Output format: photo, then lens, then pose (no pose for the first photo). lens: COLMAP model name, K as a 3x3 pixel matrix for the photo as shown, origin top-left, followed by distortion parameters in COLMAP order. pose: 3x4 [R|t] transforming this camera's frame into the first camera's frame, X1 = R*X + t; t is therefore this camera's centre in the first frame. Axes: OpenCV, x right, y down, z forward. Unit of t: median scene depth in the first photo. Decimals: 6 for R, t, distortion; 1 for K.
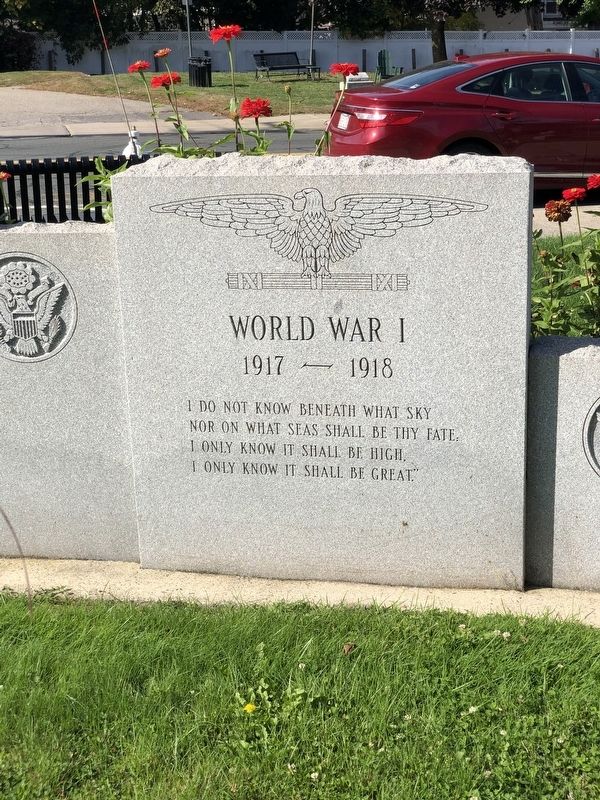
lens RADIAL K [[1218.5, 0, 300.0], [0, 1218.5, 400.0], [0, 0, 1]] dist [-0.033853, -0.106549]
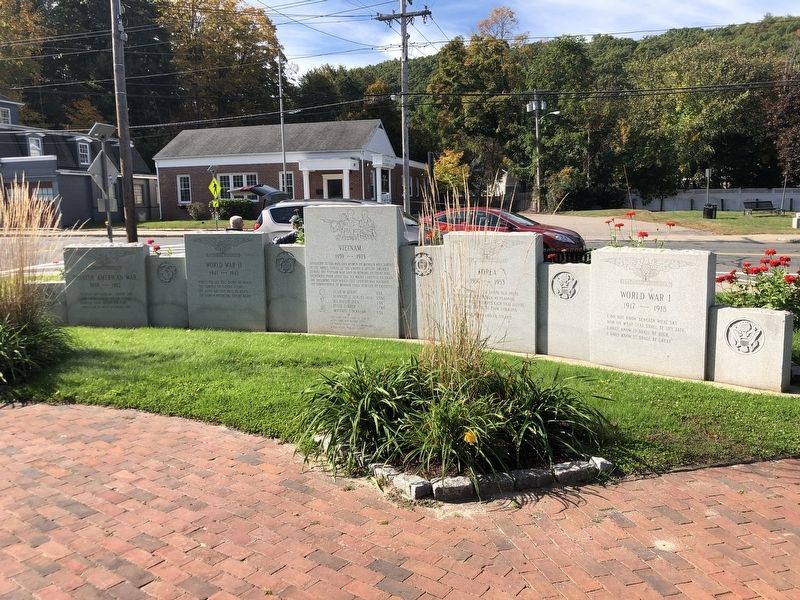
lens RADIAL K [[654.1, 0, 400.0], [0, 654.1, 300.0], [0, 0, 1]] dist [-0.001404, -0.000807]
pose [[0.852567, 0.082473, -0.516070, 0.371770], [-0.144510, 0.986171, -0.081137, 0.200157], [0.502242, 0.143752, 0.852695, -0.931240]]
